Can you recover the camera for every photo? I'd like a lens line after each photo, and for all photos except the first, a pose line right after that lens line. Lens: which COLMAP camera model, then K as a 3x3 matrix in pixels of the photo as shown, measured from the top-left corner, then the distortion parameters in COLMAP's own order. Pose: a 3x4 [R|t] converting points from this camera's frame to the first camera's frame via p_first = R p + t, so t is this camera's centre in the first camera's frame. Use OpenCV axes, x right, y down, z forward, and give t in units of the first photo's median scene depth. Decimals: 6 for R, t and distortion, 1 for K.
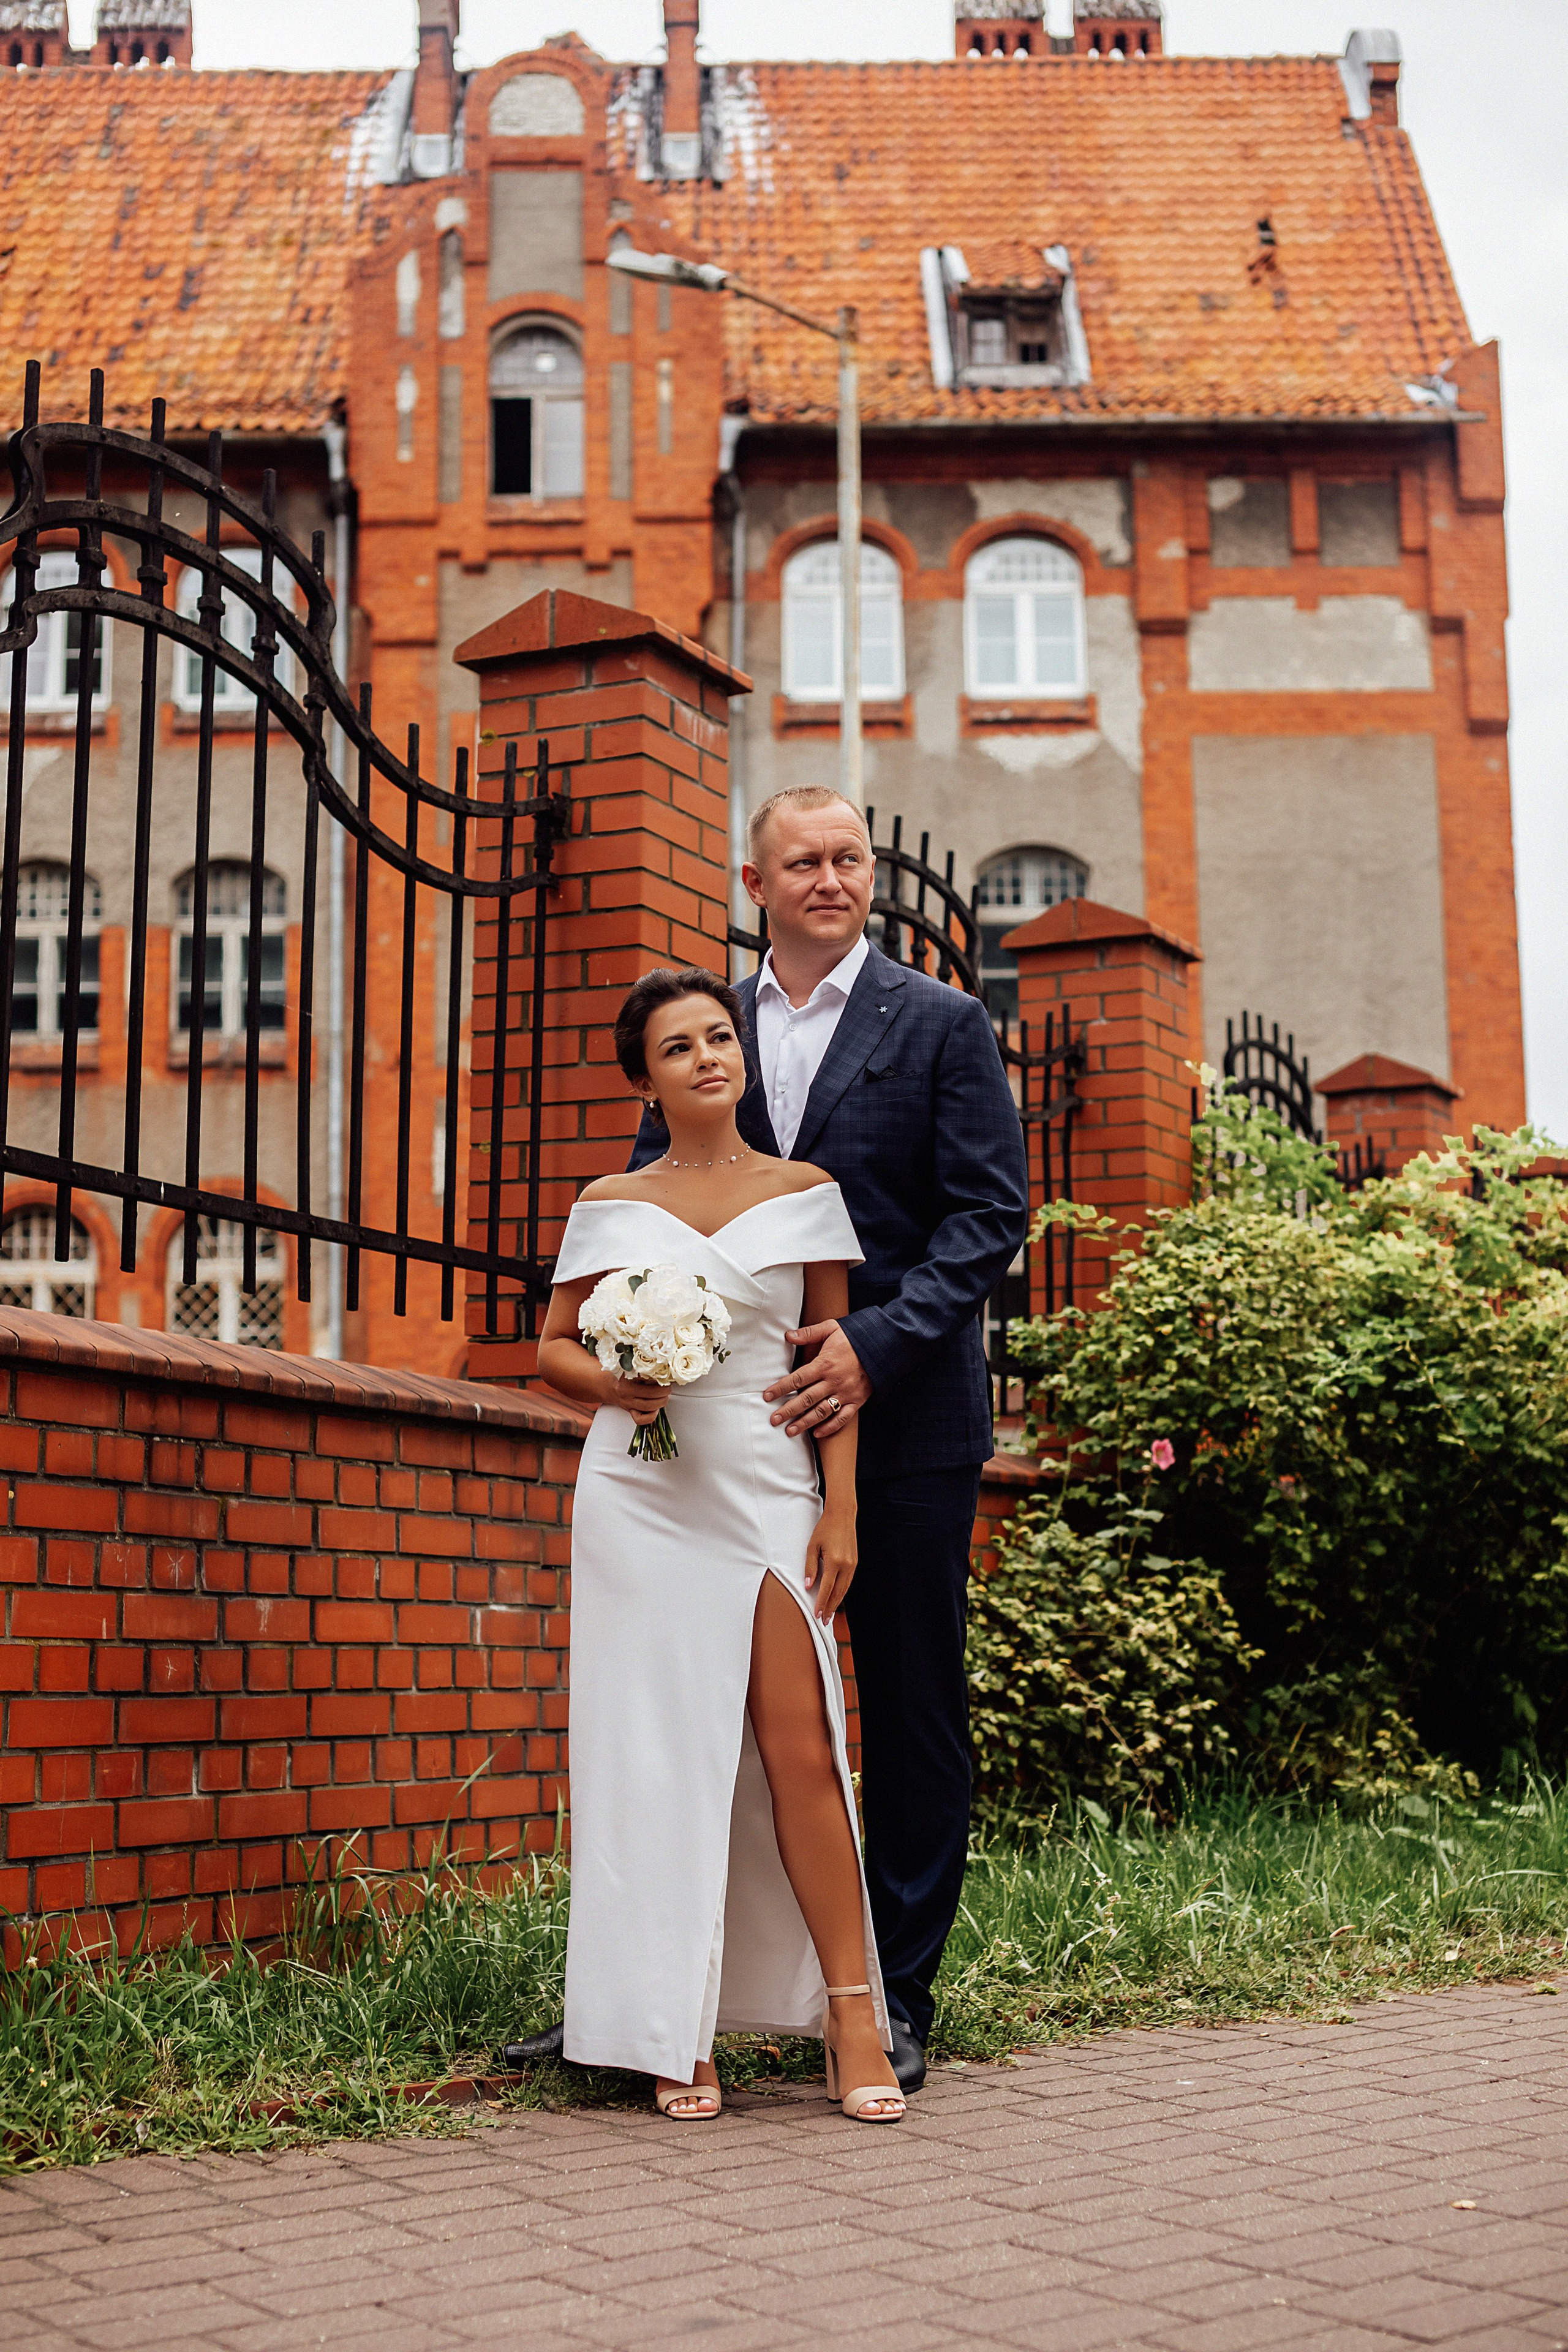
lens RADIAL K [[3091.6, 0, 781.5], [0, 3091.6, 1150.5], [0, 0, 1]] dist [-0.142656, 0.276591]
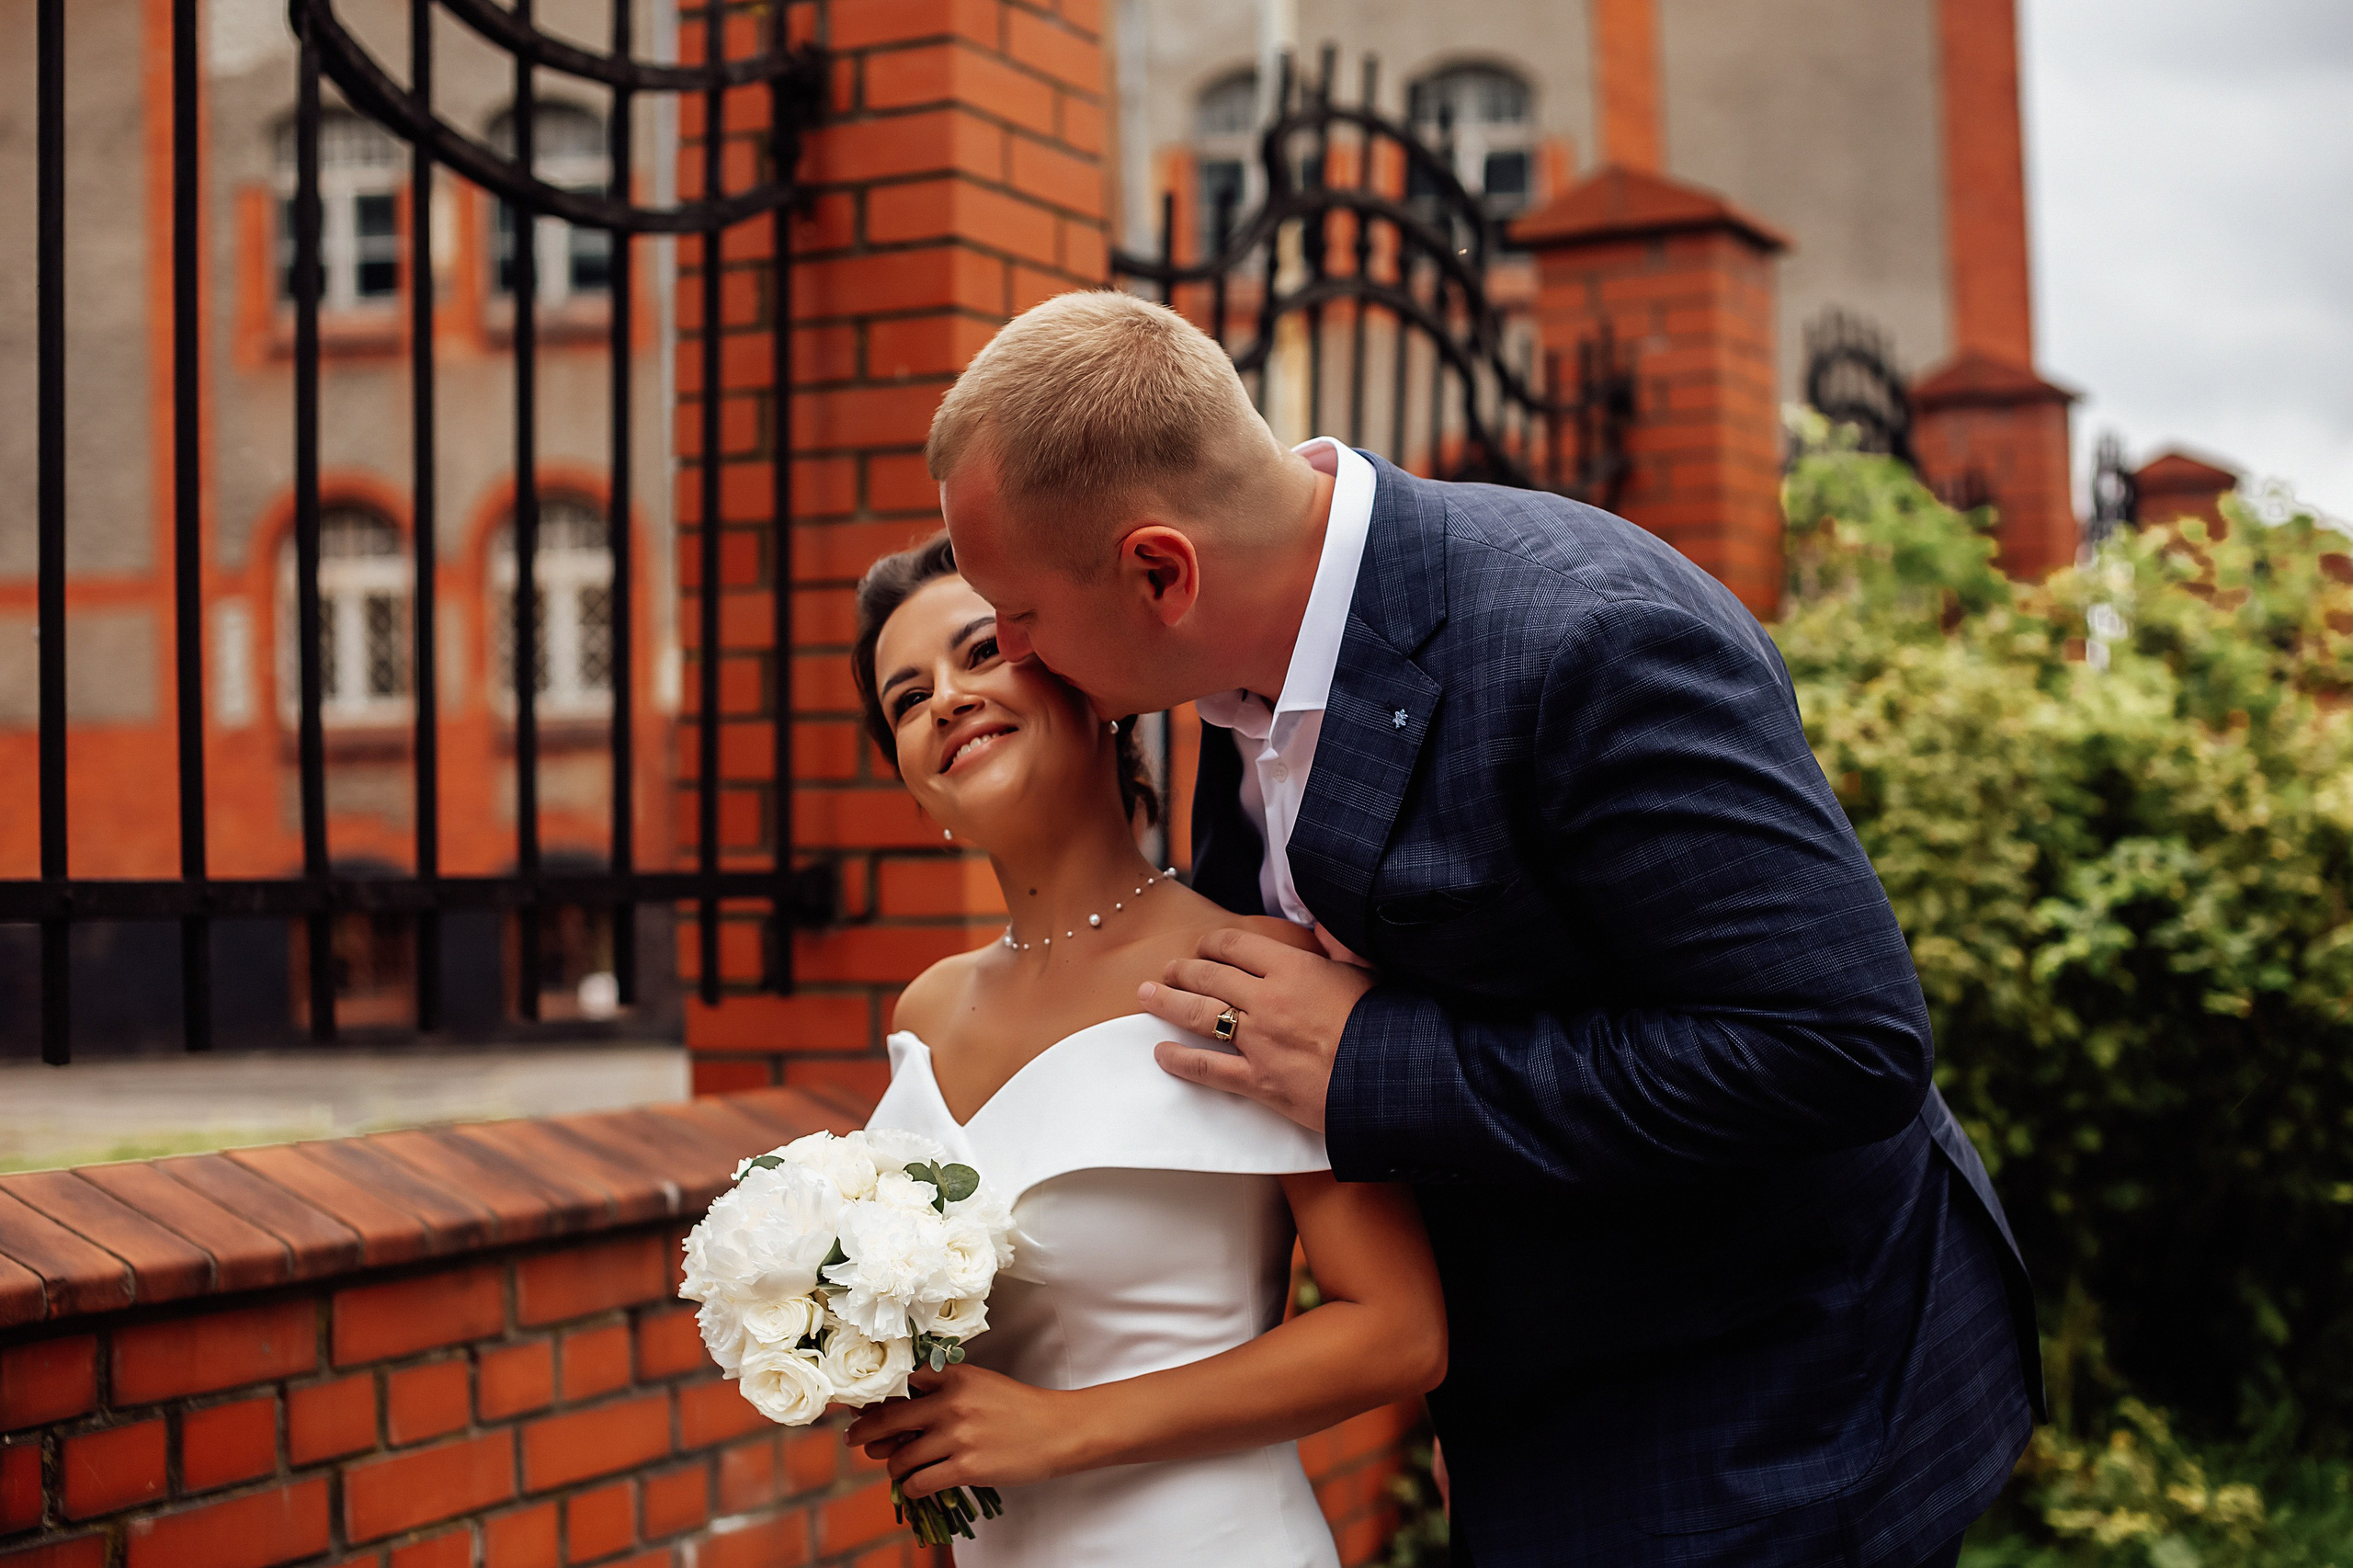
lens RADIAL K [[3341.7, 0, 1196.2], [0, 3341.7, 779.3], [0, 0, 1]] dist [-0.131043, 0.220864]
pose [[0.999753, -0.022192, 0.000932, -0.002307], [0.021936, 0.993067, 0.115487, -0.033410], [-0.003488, -0.115438, 0.993309, 0.249881]]
